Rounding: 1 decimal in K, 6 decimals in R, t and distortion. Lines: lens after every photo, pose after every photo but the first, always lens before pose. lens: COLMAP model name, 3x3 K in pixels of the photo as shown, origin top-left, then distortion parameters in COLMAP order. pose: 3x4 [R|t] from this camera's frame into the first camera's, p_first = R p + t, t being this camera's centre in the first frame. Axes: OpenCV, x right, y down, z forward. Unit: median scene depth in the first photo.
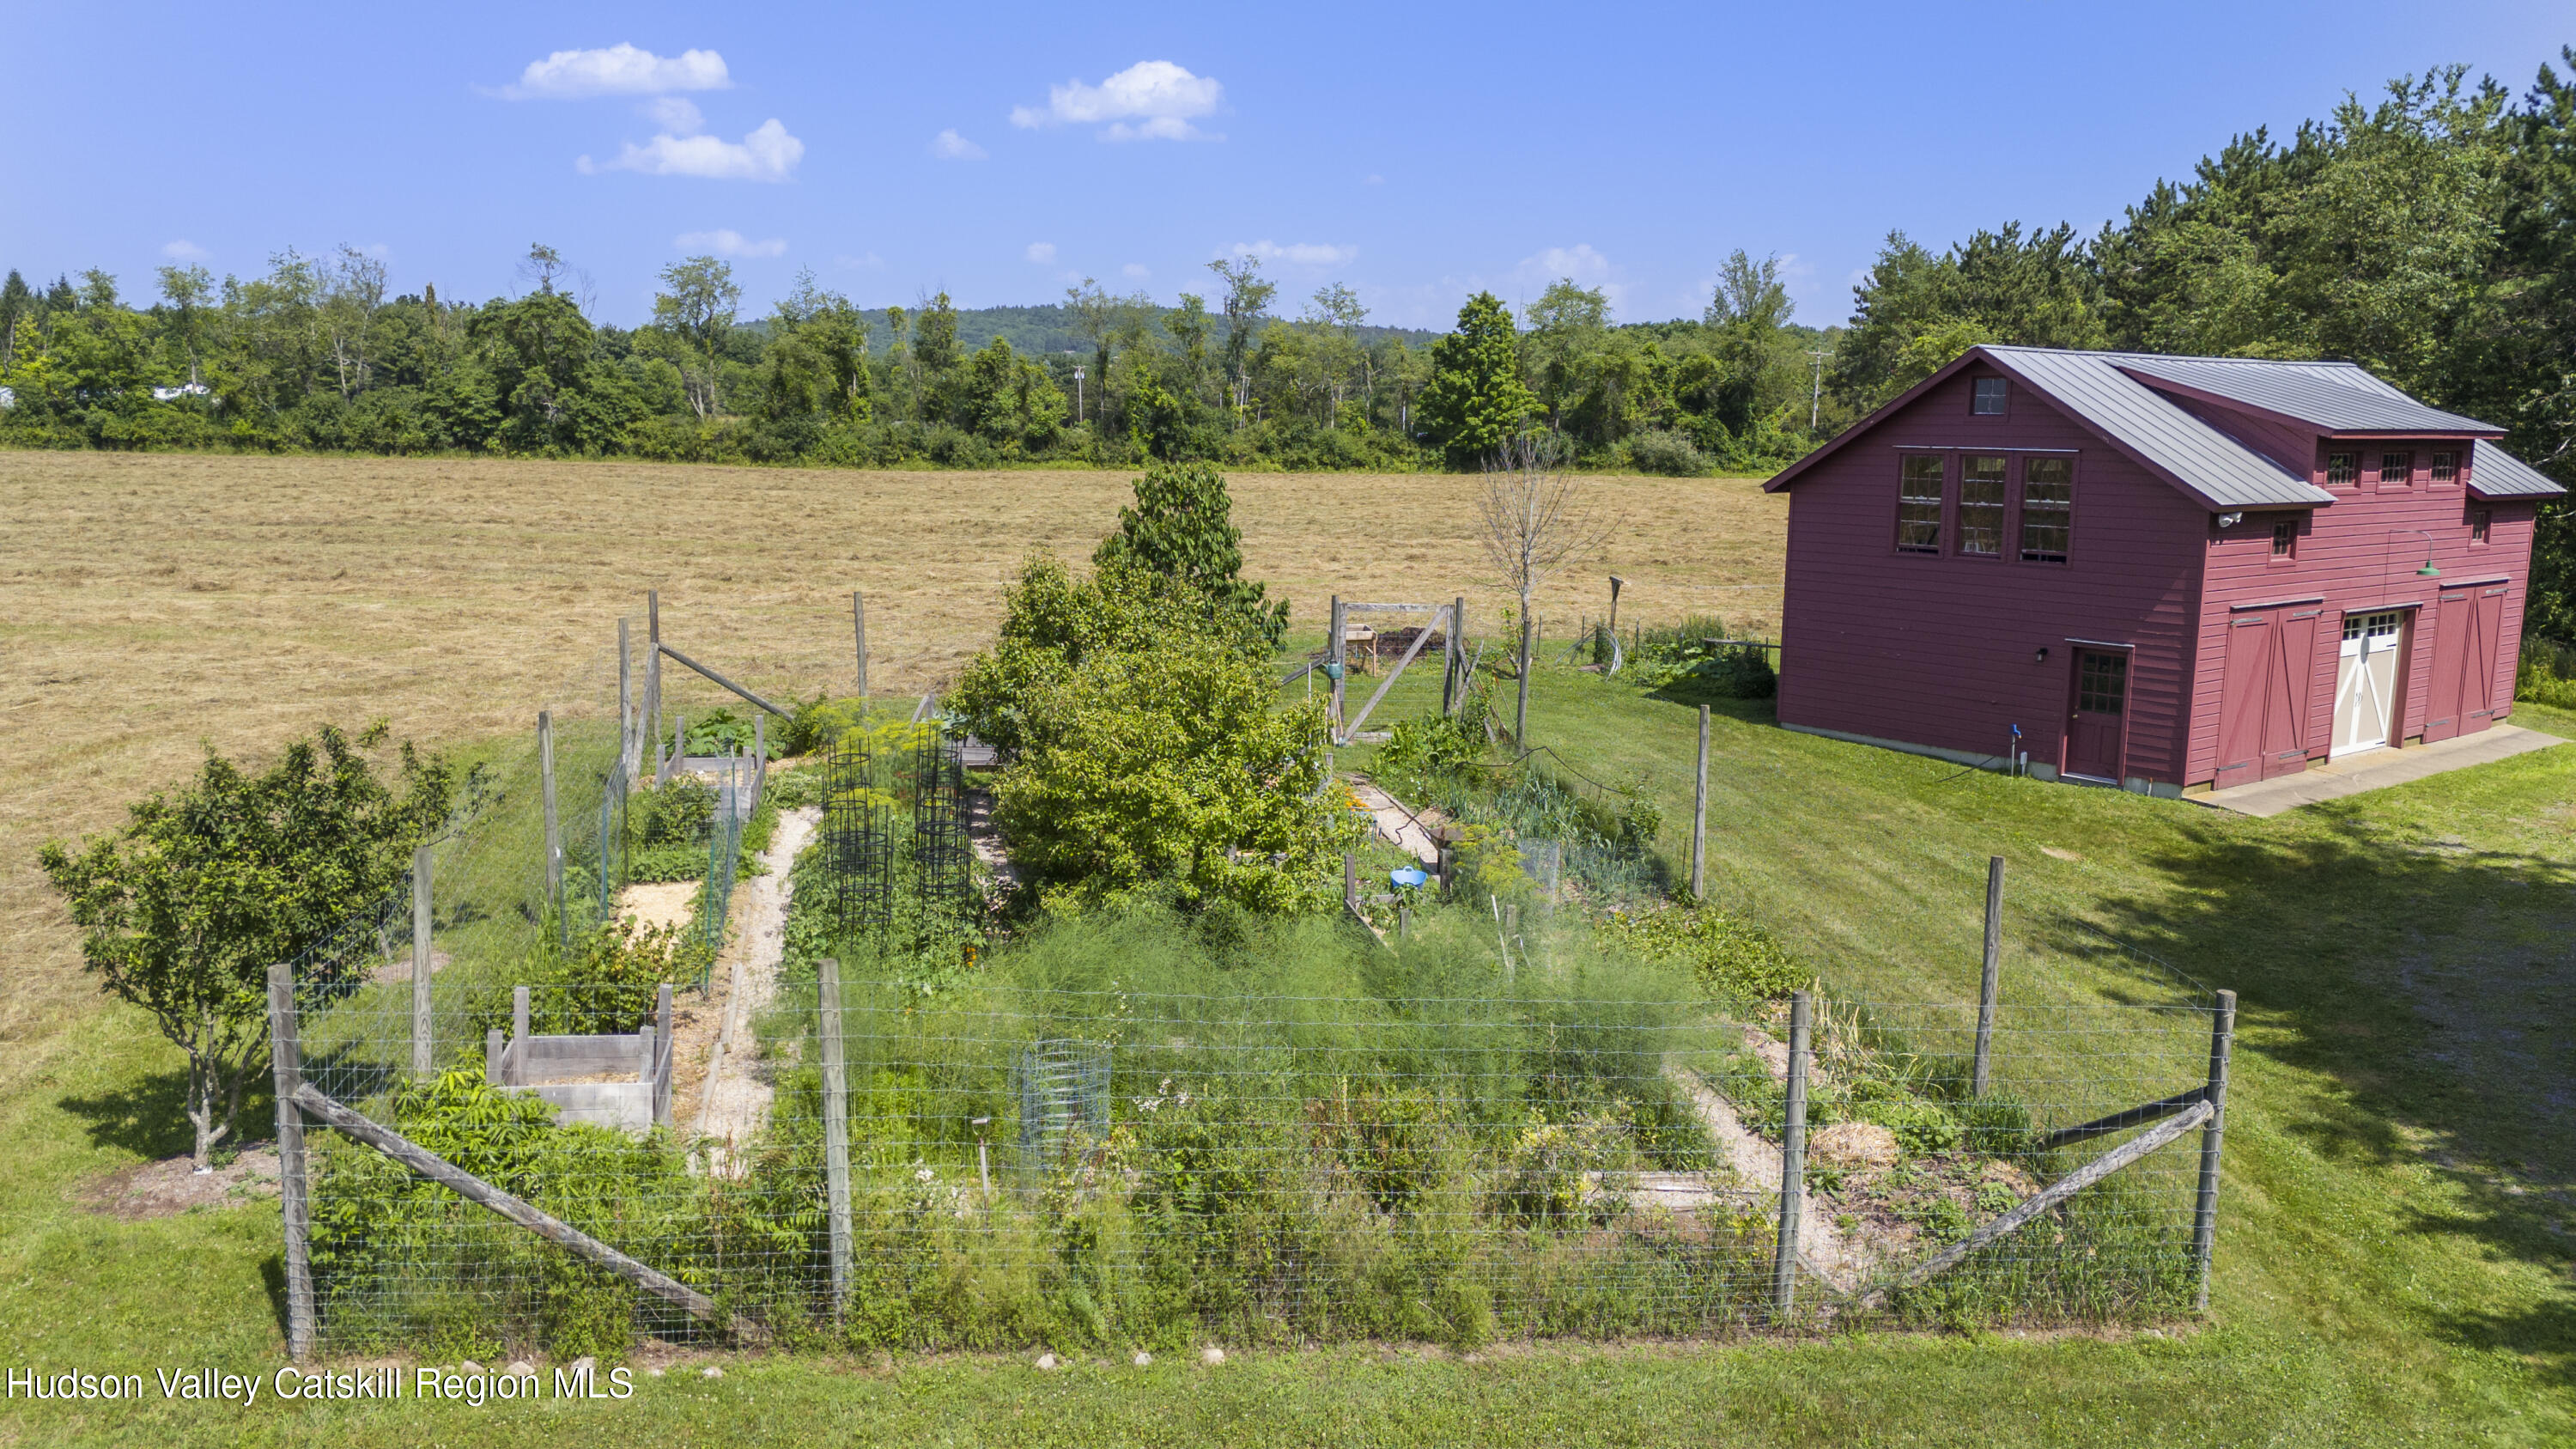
lens RADIAL K [[1912.5, 0, 1283.7], [0, 1912.5, 725.2], [0, 0, 1]] dist [-0.000036, 0.000326]
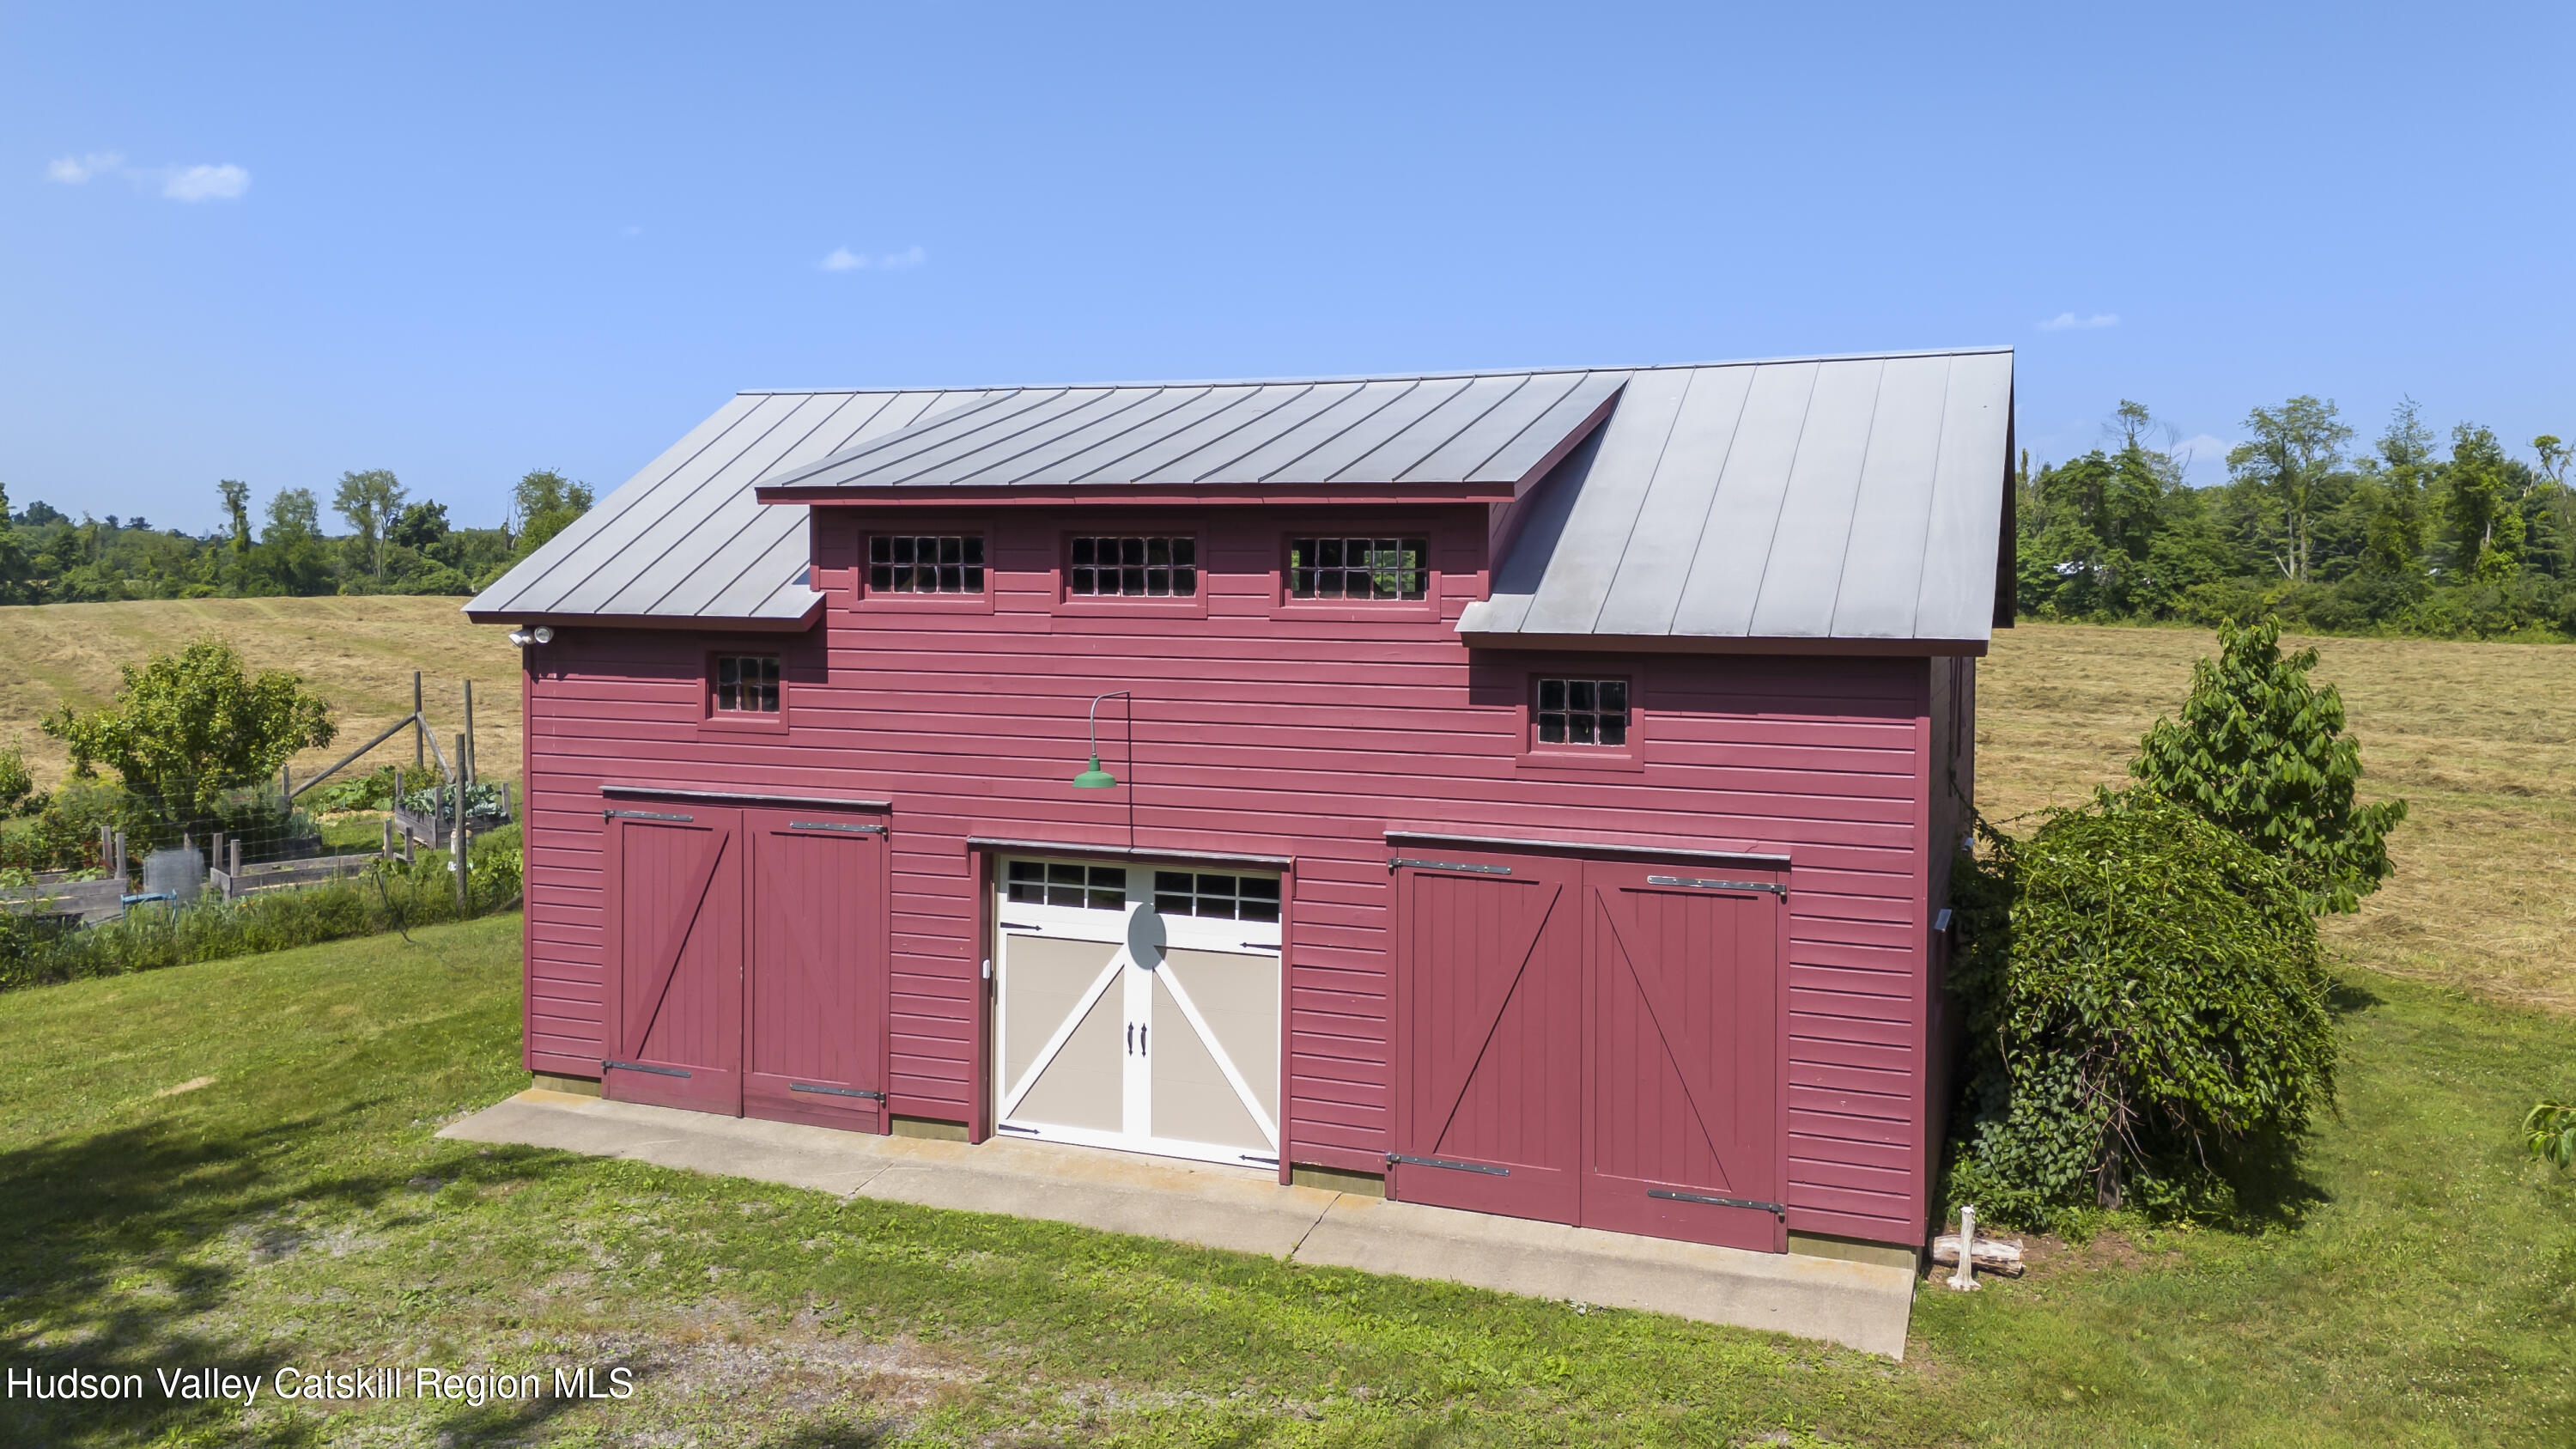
lens RADIAL K [[1912.5, 0, 1285.2], [0, 1912.5, 721.5], [0, 0, 1]] dist [-0.000036, 0.000326]
pose [[0.500255, 0.052448, -0.864288, 0.231474], [-0.133792, 0.990858, -0.017311, -0.020872], [0.855479, 0.124295, 0.502699, 0.183667]]
